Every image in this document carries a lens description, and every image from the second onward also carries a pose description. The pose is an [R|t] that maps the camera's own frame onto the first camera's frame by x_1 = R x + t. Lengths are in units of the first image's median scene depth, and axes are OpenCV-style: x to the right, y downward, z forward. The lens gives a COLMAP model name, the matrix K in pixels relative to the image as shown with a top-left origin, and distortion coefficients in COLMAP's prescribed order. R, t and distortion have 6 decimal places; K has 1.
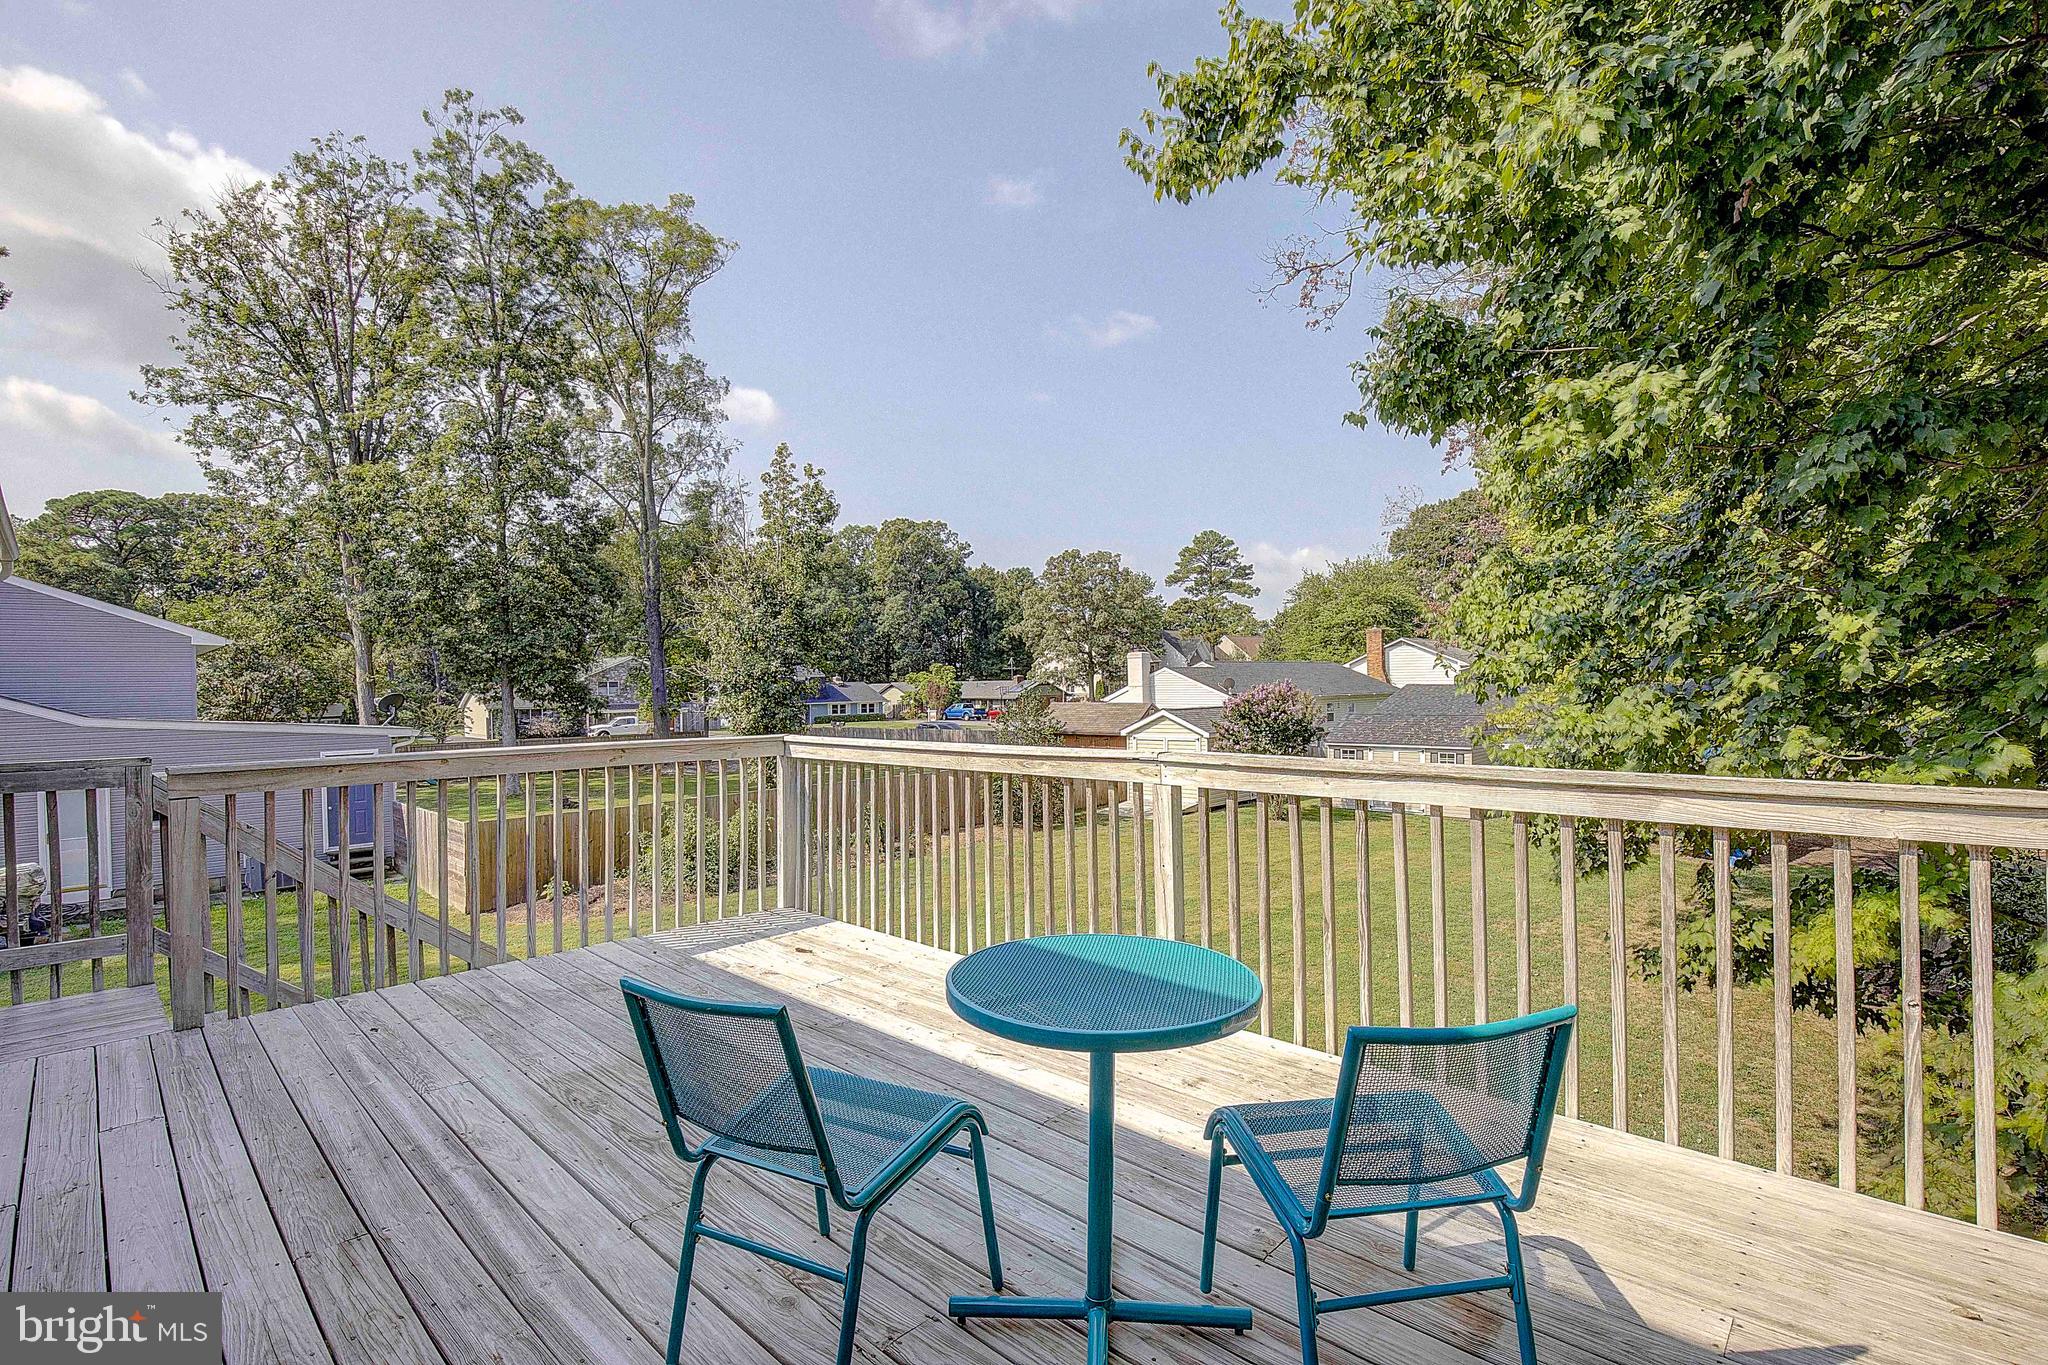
lens RADIAL K [[945.9, 0, 1033.9], [0, 945.9, 681.6], [0, 0, 1]] dist [-0.042517, 0.008843]
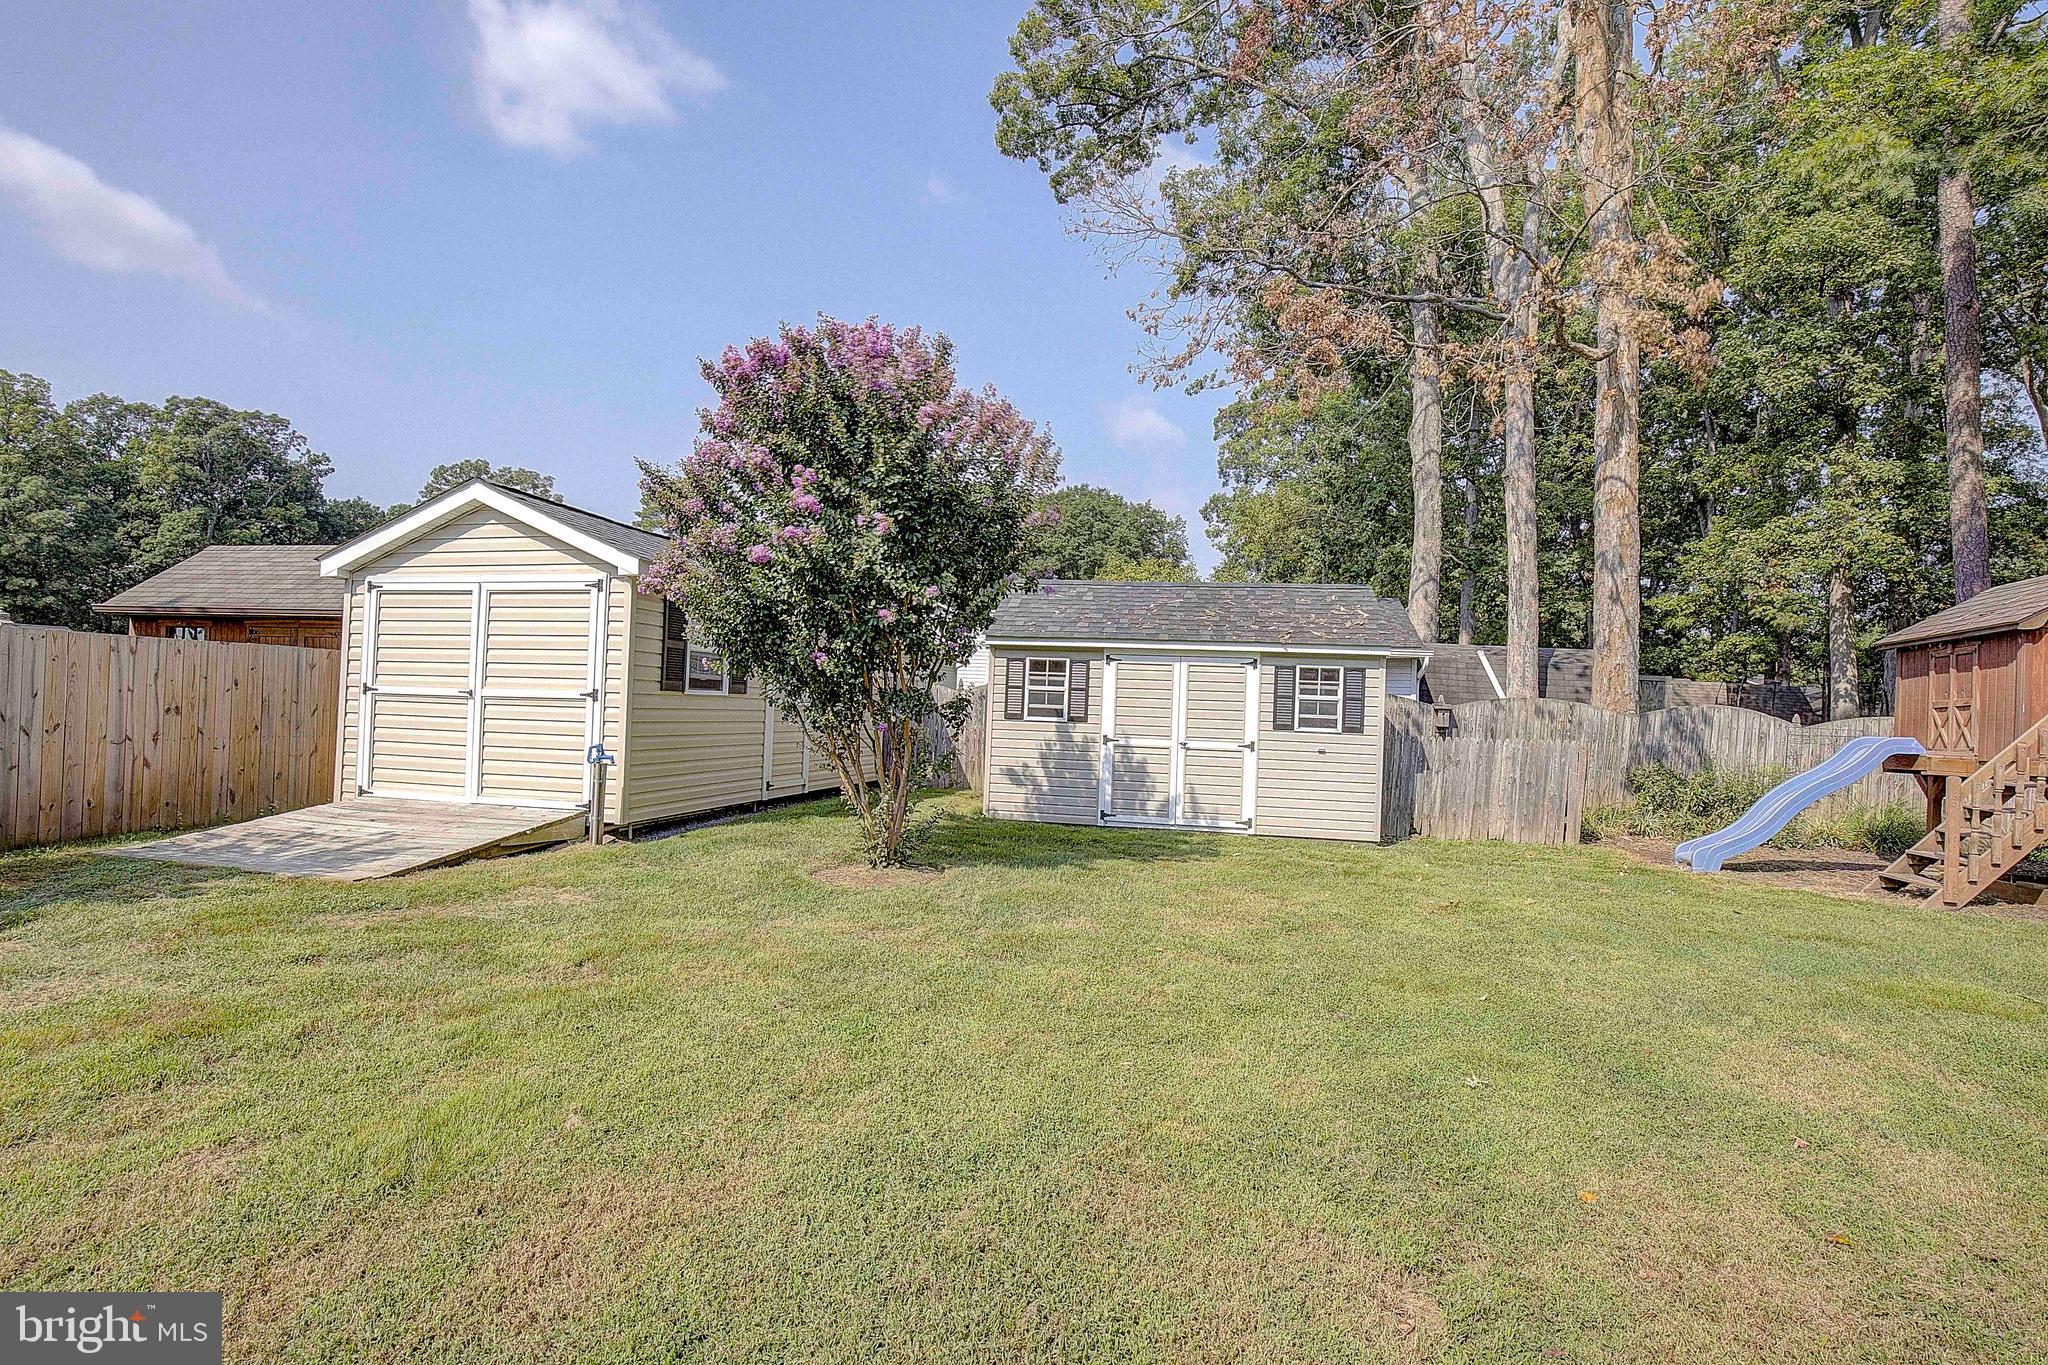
lens RADIAL K [[945.9, 0, 1043.0], [0, 945.9, 698.9], [0, 0, 1]] dist [-0.042517, 0.008843]
pose [[0.847223, 0.052445, 0.528643, 0.029593], [-0.050113, 0.998568, -0.018753, 0.019822], [-0.528869, -0.010604, 0.848637, 0.145480]]
